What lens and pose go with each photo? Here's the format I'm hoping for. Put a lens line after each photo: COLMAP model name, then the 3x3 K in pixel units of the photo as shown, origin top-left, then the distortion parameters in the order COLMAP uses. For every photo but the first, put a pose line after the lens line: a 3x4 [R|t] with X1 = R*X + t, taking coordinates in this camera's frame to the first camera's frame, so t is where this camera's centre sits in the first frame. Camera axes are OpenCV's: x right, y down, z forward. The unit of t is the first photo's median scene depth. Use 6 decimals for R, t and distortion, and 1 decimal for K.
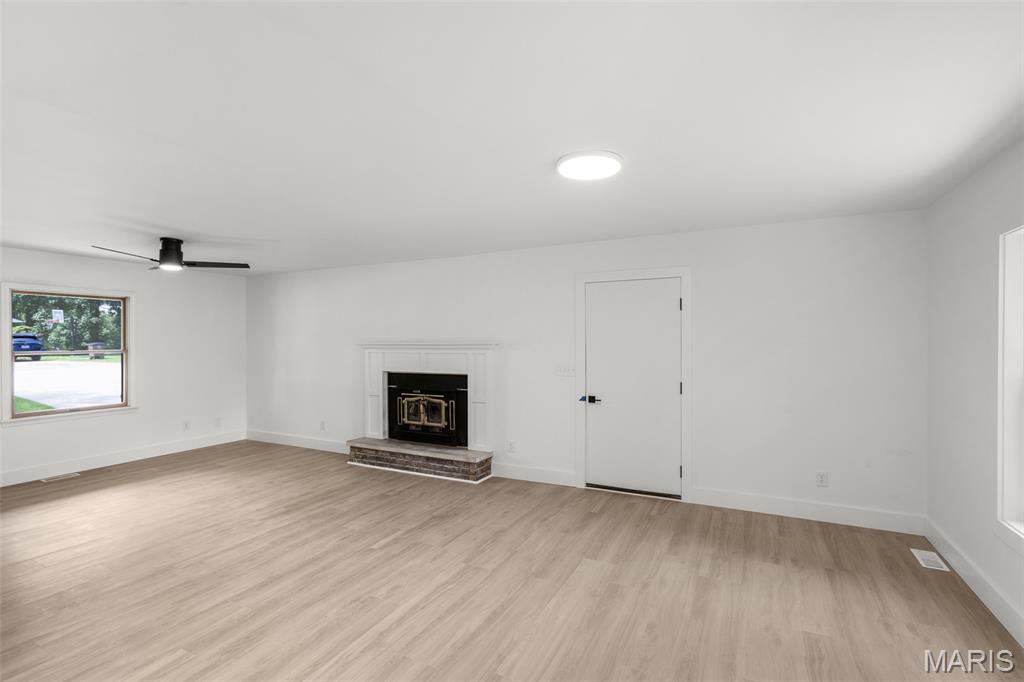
lens RADIAL K [[474.8, 0, 512.3], [0, 474.8, 343.2], [0, 0, 1]] dist [-0.001769, 0.004508]
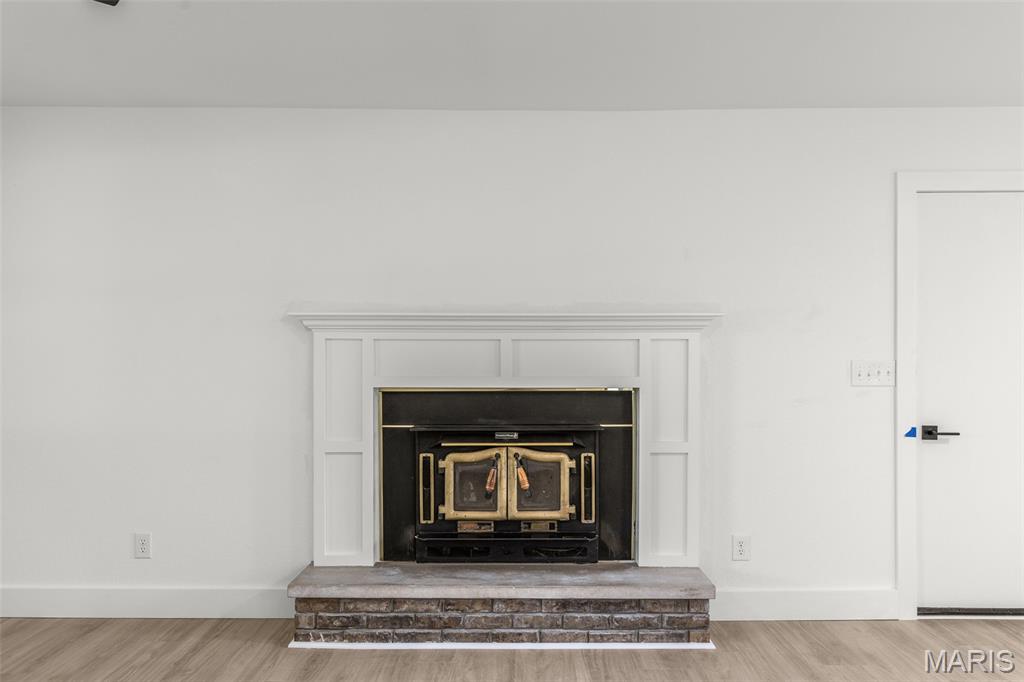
lens RADIAL K [[740.8, 0, 511.8], [0, 740.8, 338.8], [0, 0, 1]] dist [0.003186, 0.002750]
pose [[0.890301, 0.006145, 0.455330, -0.480454], [-0.002133, 0.999954, -0.009324, 0.026144], [-0.455367, 0.007330, 0.890274, 0.446916]]
